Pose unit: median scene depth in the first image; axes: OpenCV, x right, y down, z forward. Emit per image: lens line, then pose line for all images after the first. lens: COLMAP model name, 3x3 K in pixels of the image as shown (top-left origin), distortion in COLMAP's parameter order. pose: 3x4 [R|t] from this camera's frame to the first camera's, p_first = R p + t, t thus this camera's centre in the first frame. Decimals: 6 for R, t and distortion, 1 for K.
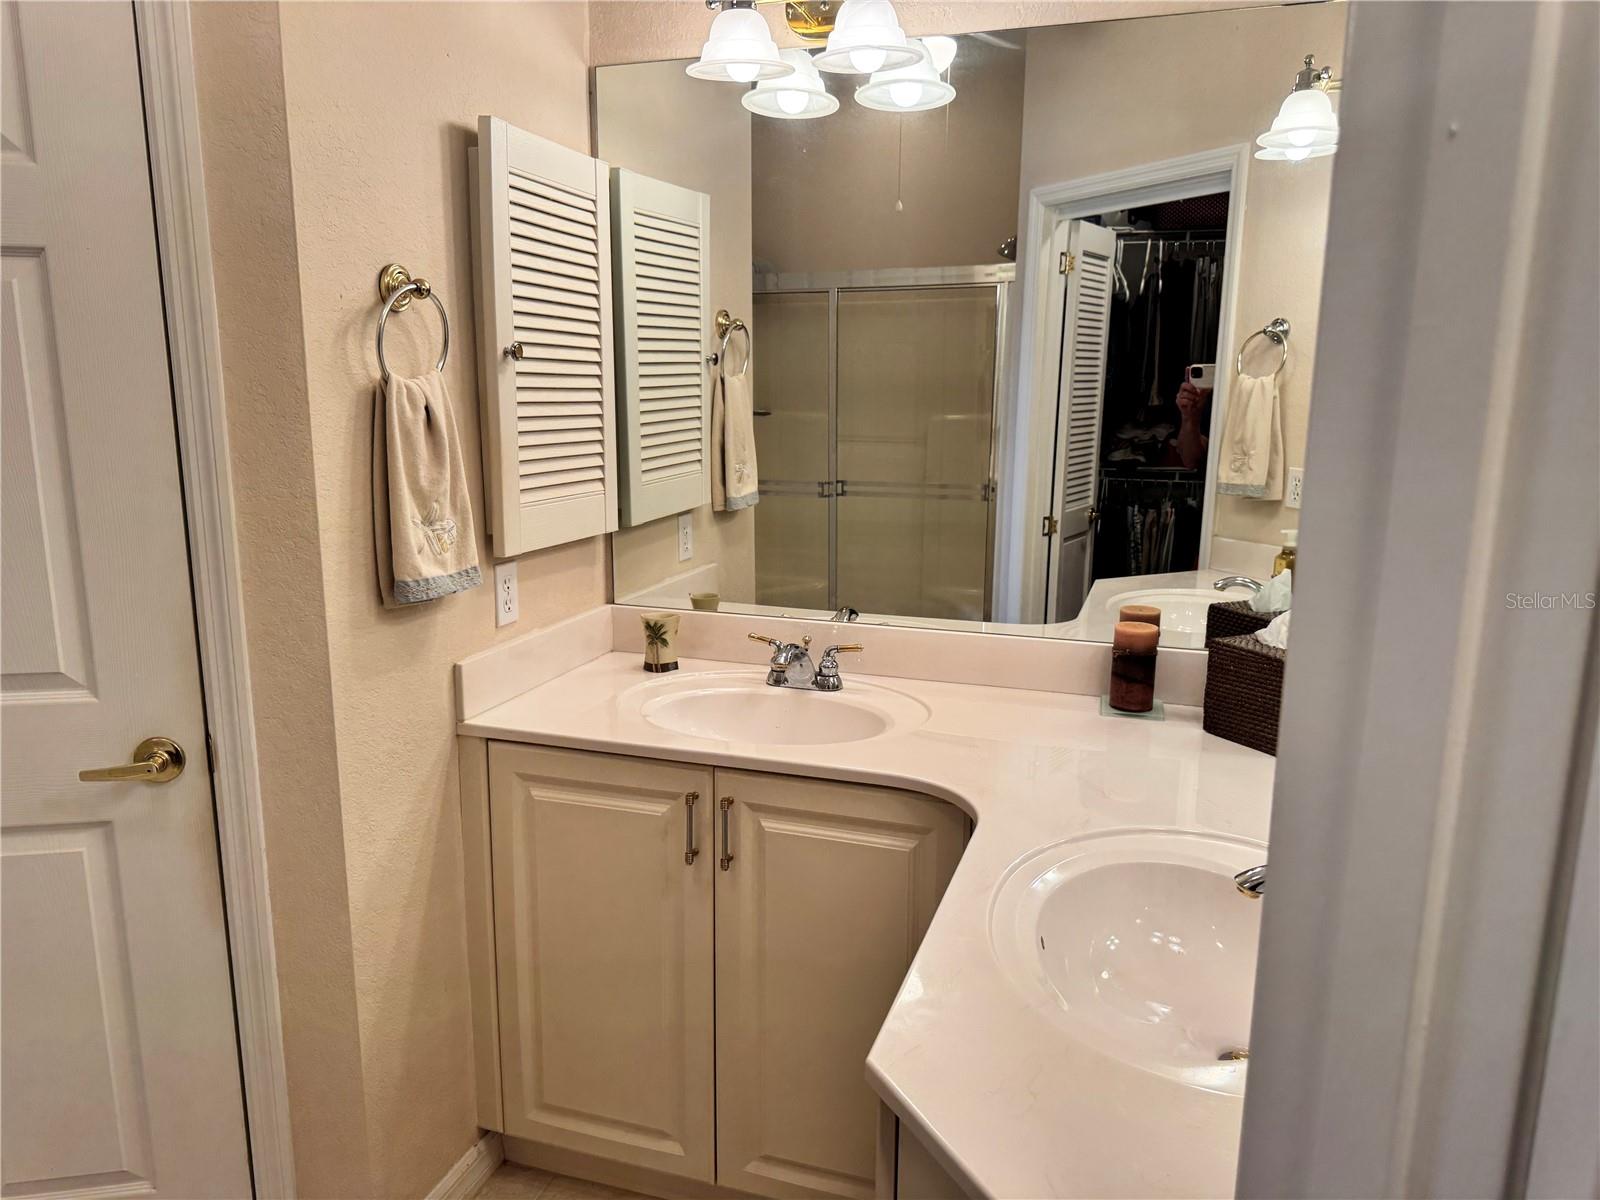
lens RADIAL K [[1131.3, 0, 798.3], [0, 1131.3, 608.3], [0, 0, 1]] dist [0.065417, -0.084815]
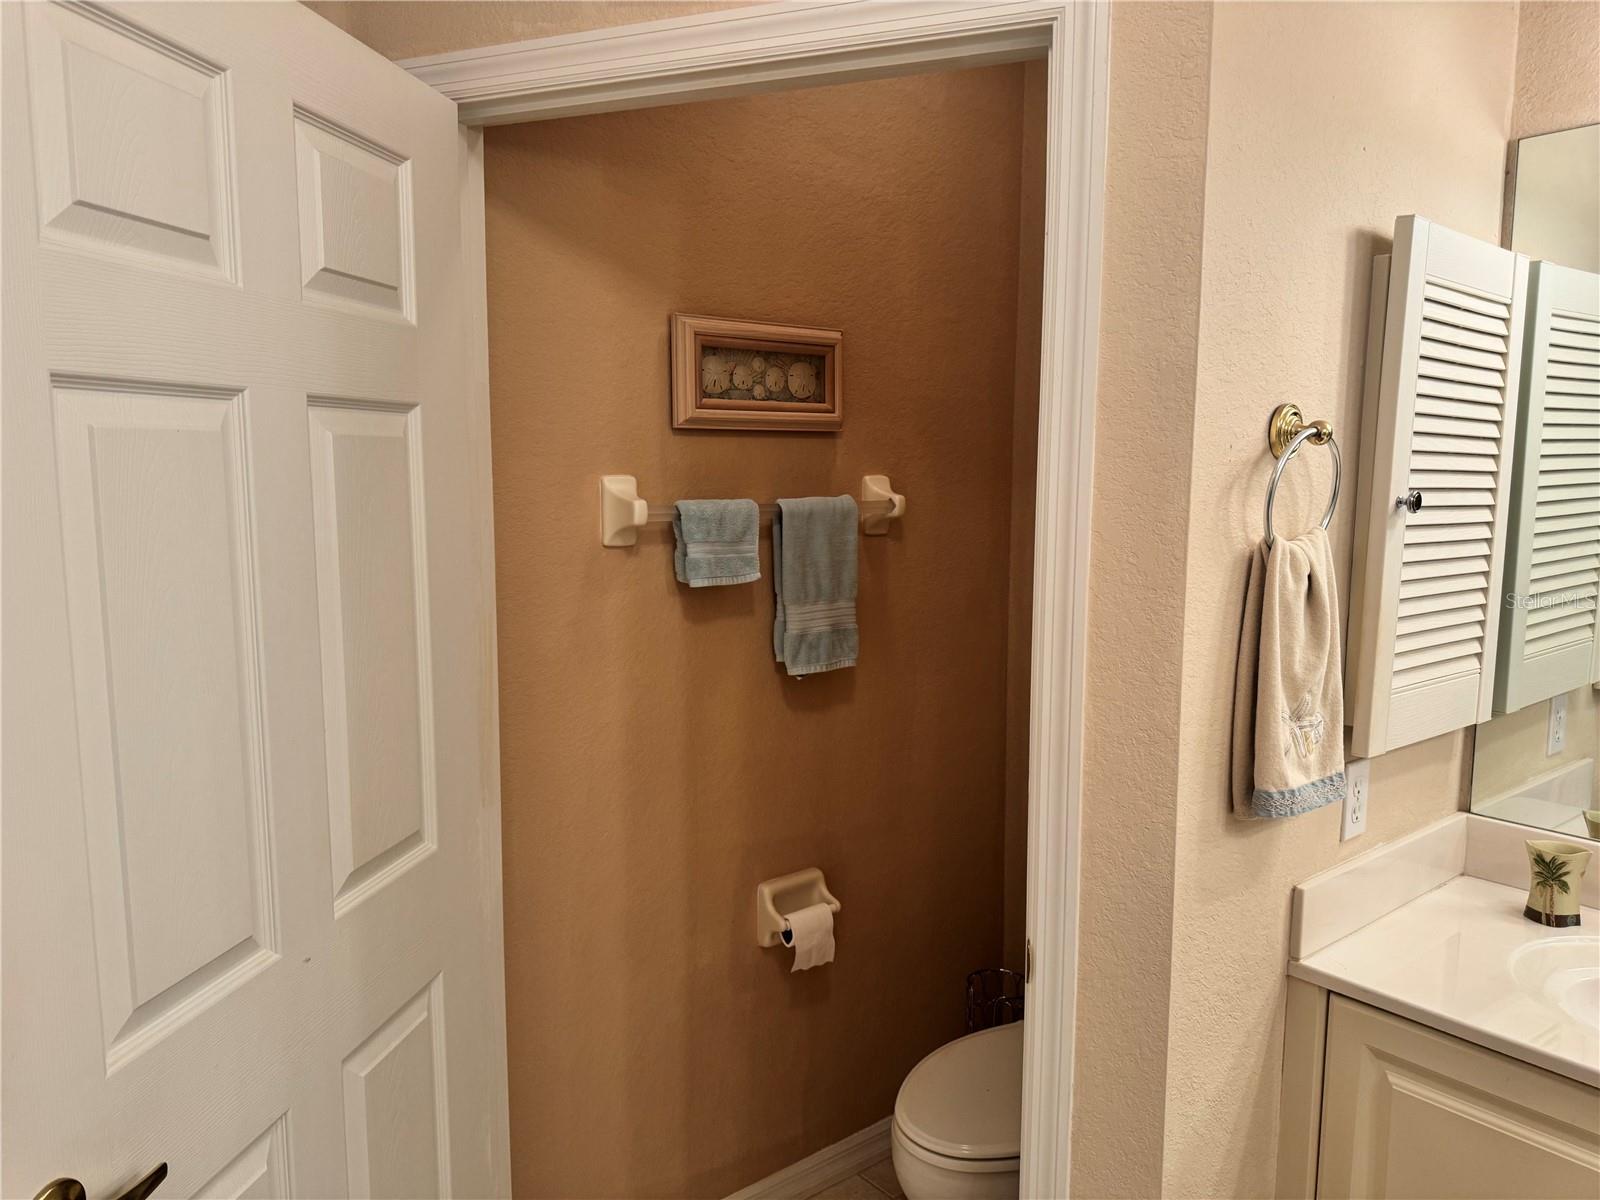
lens RADIAL K [[1131.3, 0, 805.4], [0, 1131.3, 600.8], [0, 0, 1]] dist [0.065417, -0.084815]
pose [[0.853942, 0.068545, -0.515835, -0.195144], [-0.108784, 0.992899, -0.048149, -0.074513], [0.508871, 0.097231, 0.855334, 0.118418]]
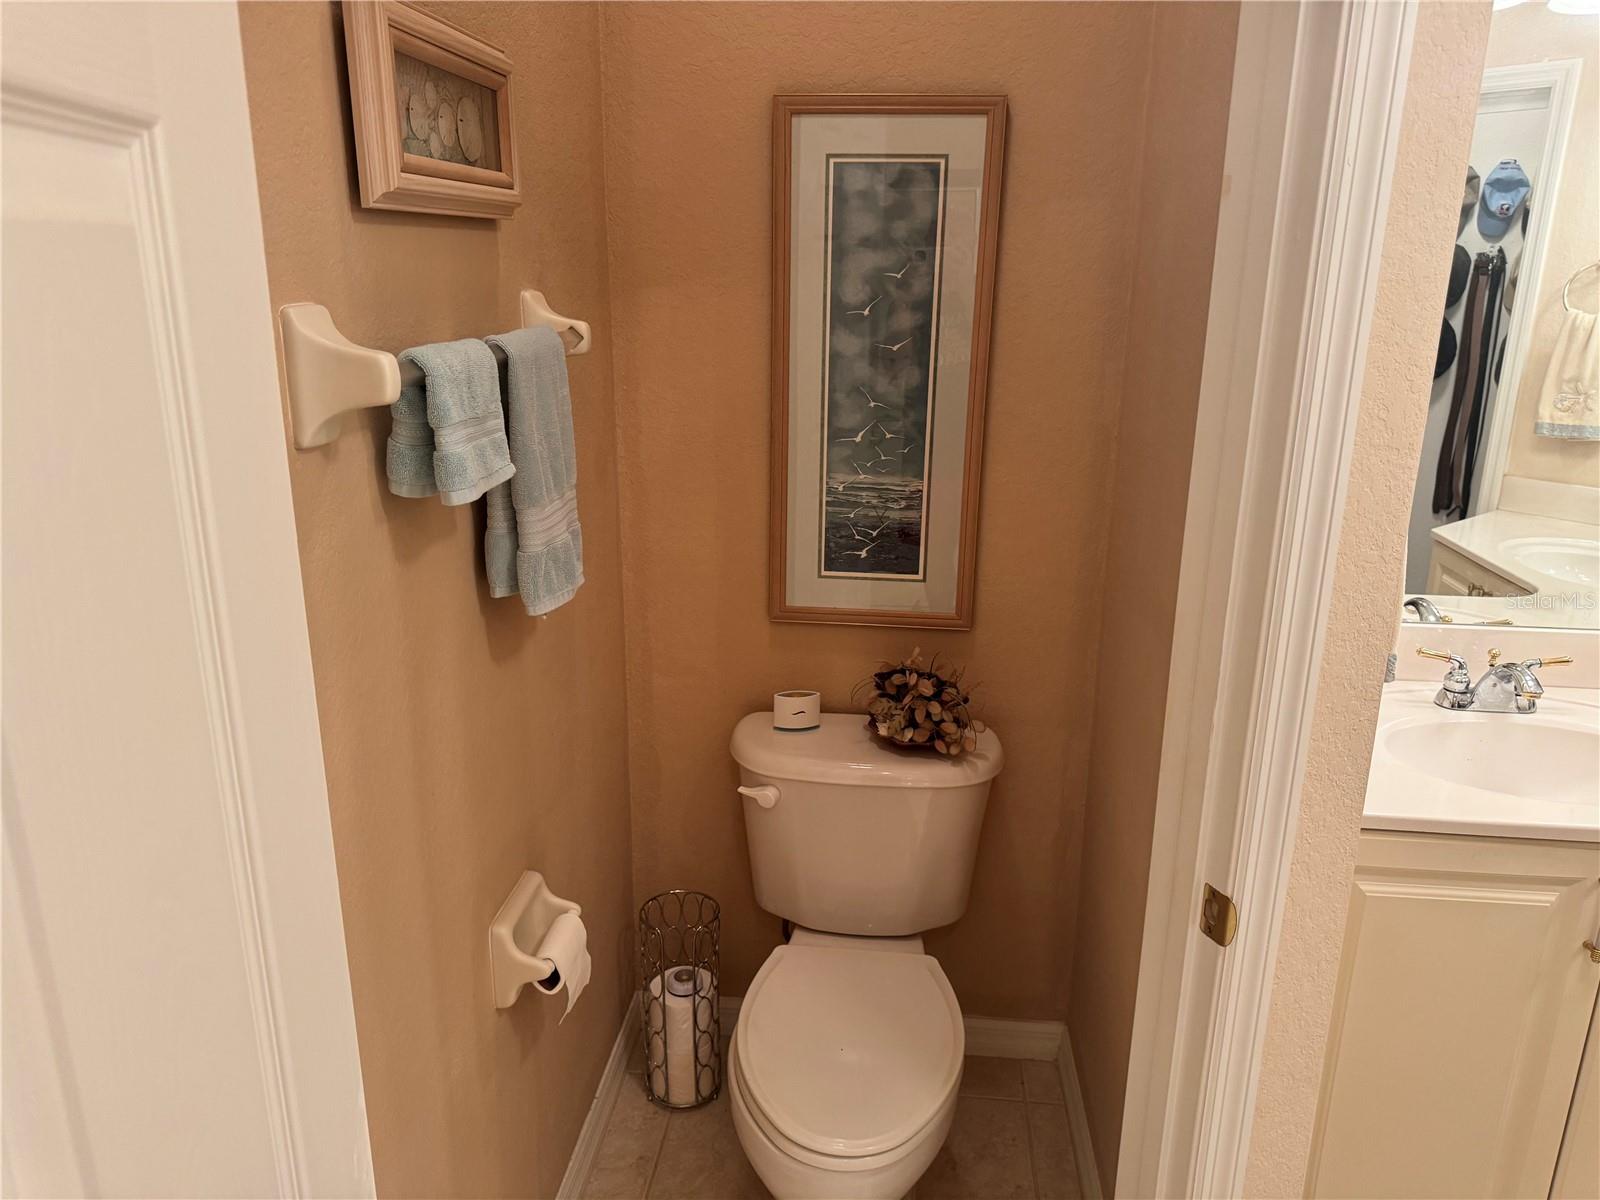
lens RADIAL K [[1131.3, 0, 797.1], [0, 1131.3, 595.4], [0, 0, 1]] dist [0.065417, -0.084815]
pose [[0.971162, -0.054902, 0.232015, -0.790997], [0.033604, 0.994931, 0.094775, -0.129450], [-0.236042, -0.084246, 0.968084, 0.336327]]
